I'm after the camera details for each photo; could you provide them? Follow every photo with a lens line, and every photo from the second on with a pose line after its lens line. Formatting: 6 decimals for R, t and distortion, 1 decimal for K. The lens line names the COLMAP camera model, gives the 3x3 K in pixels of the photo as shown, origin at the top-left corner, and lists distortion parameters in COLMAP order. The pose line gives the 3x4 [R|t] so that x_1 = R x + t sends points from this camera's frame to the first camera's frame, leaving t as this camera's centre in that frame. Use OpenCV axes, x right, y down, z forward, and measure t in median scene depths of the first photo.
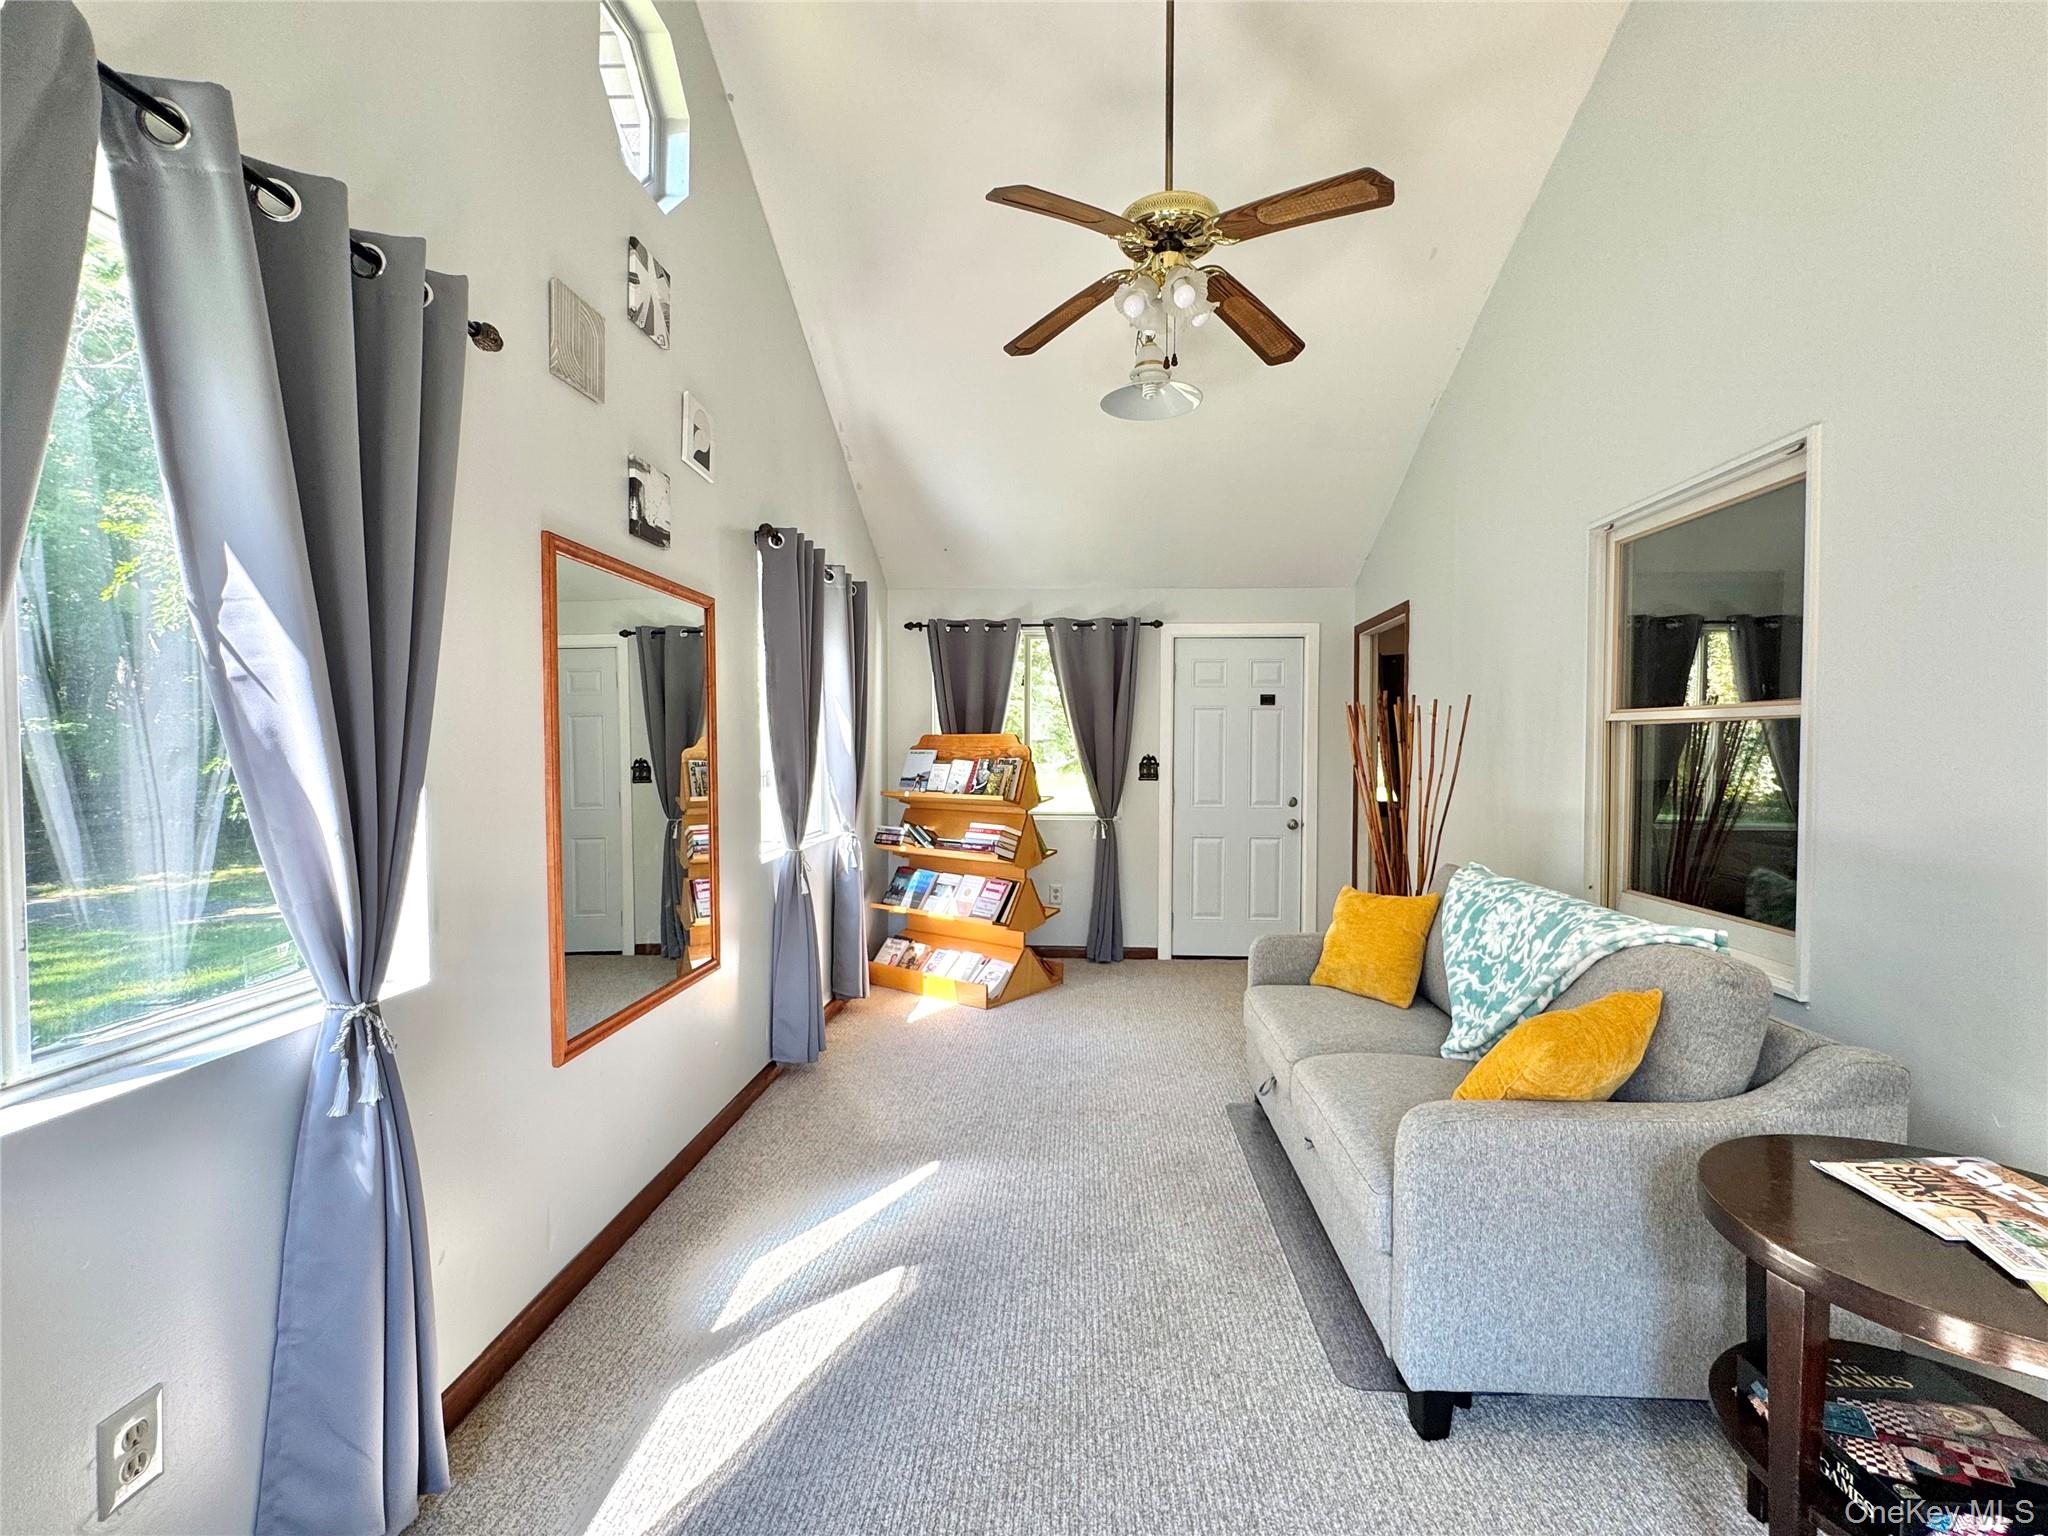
lens RADIAL K [[916.5, 0, 1025.6], [0, 916.5, 770.2], [0, 0, 1]] dist [-0.003863, 0.000772]
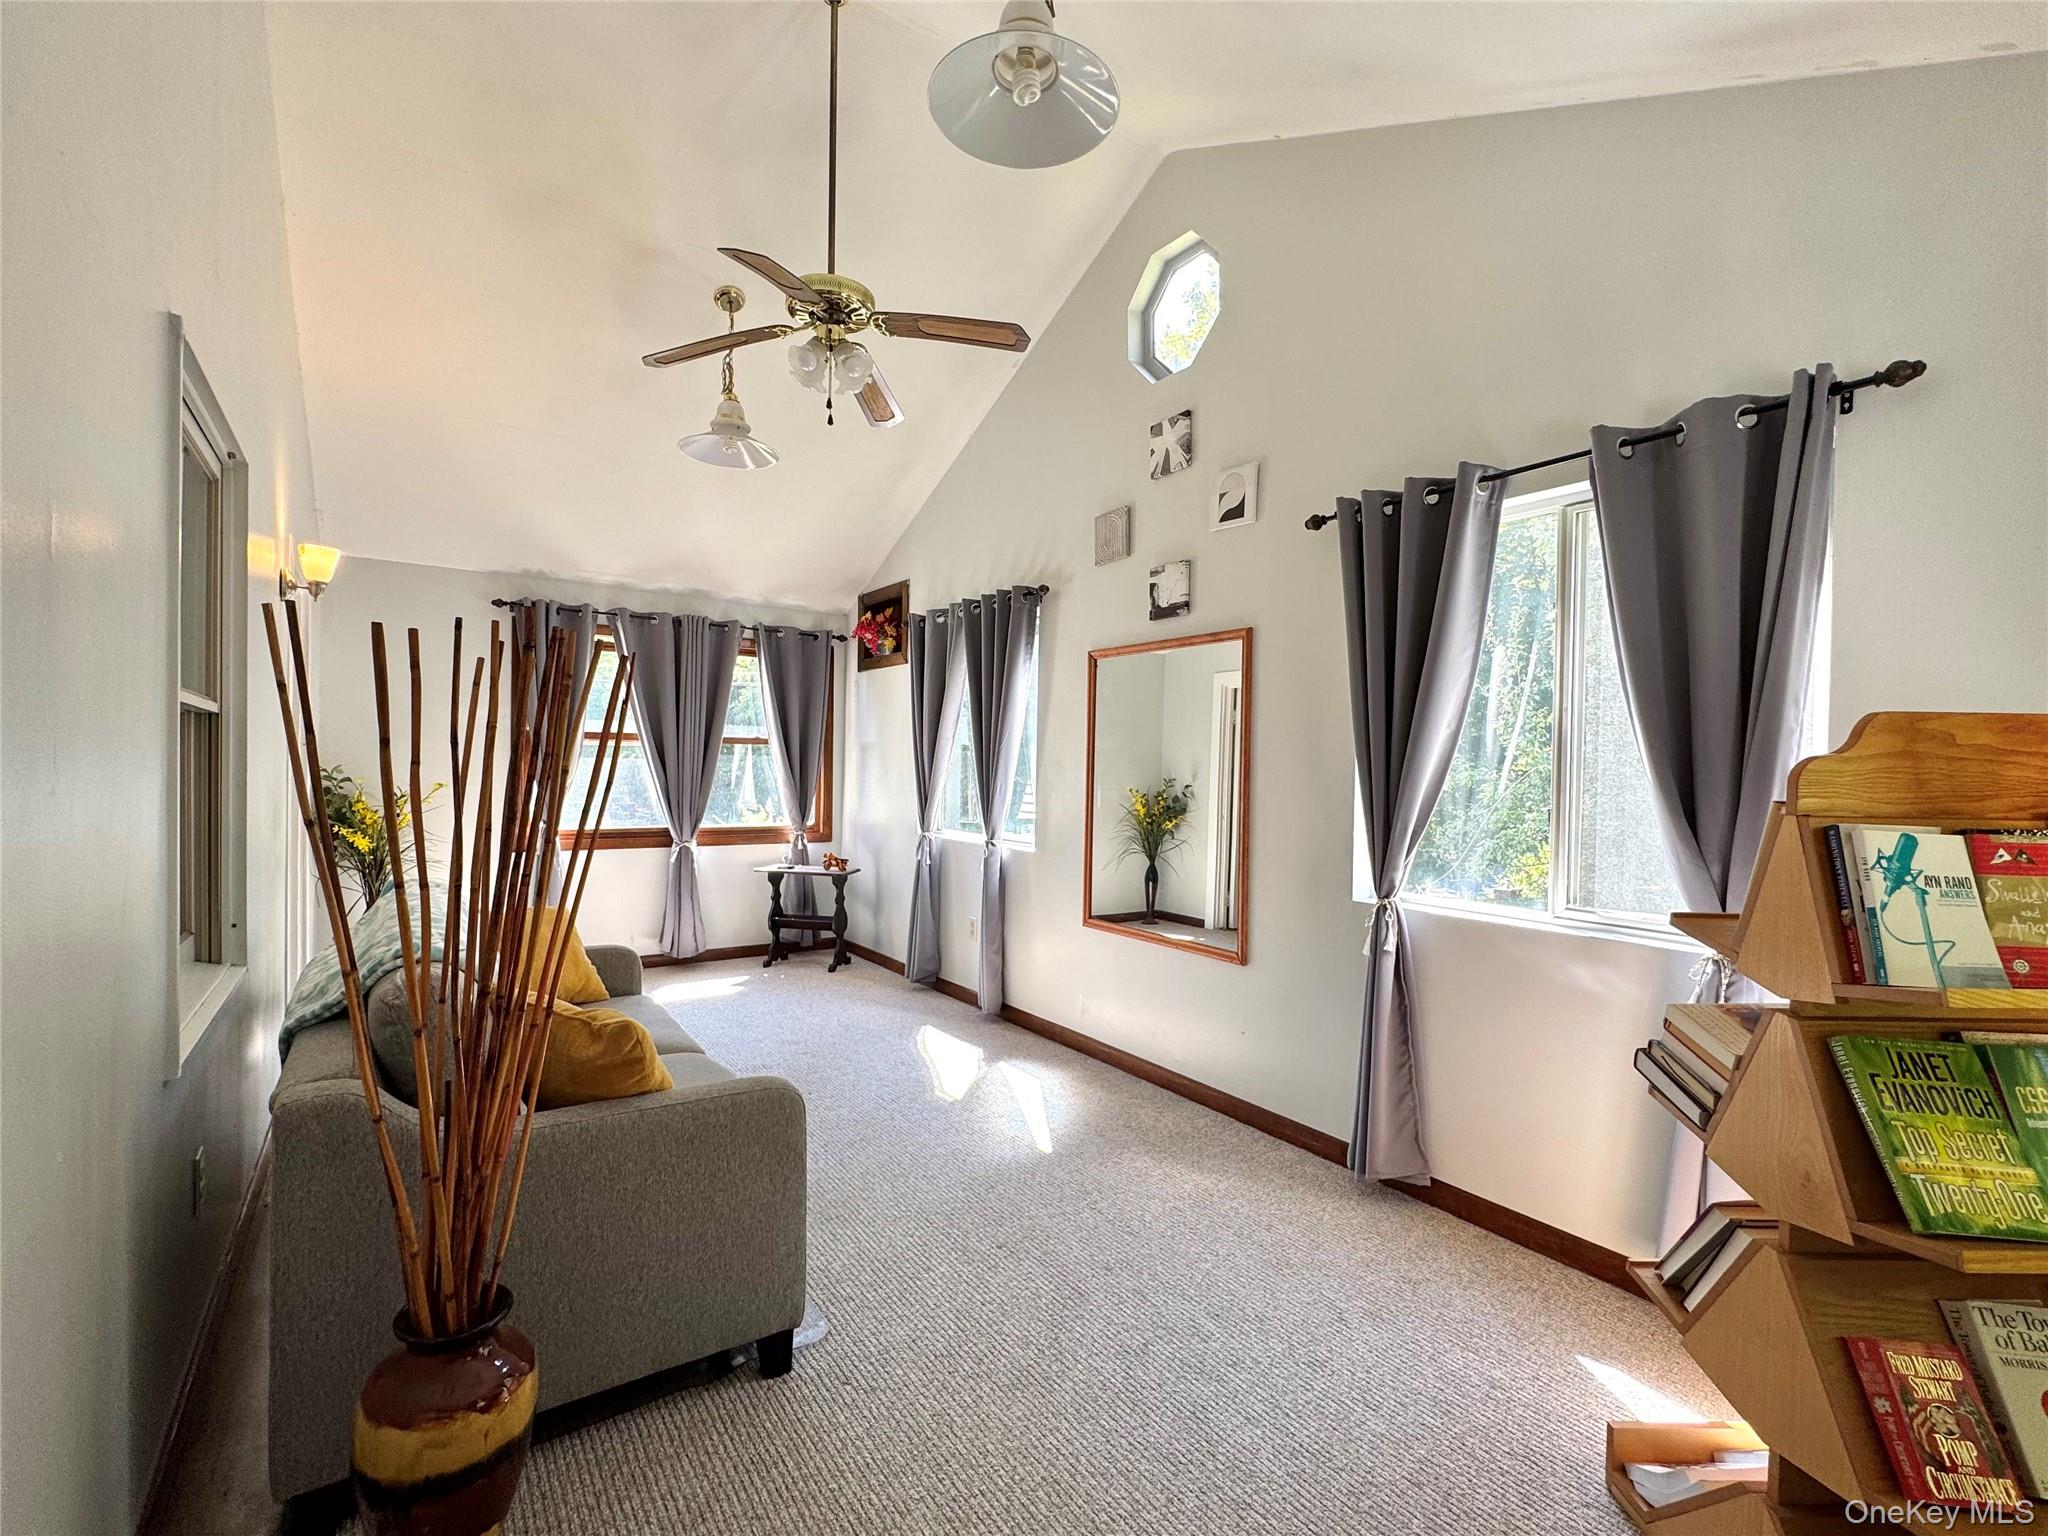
lens RADIAL K [[916.5, 0, 1025.6], [0, 916.5, 770.2], [0, 0, 1]] dist [-0.003863, 0.000772]
pose [[-0.788295, -0.002713, -0.615292, 0.668719], [-0.034528, 0.998610, 0.039833, -0.064624], [0.614328, 0.052645, -0.787292, 2.082472]]
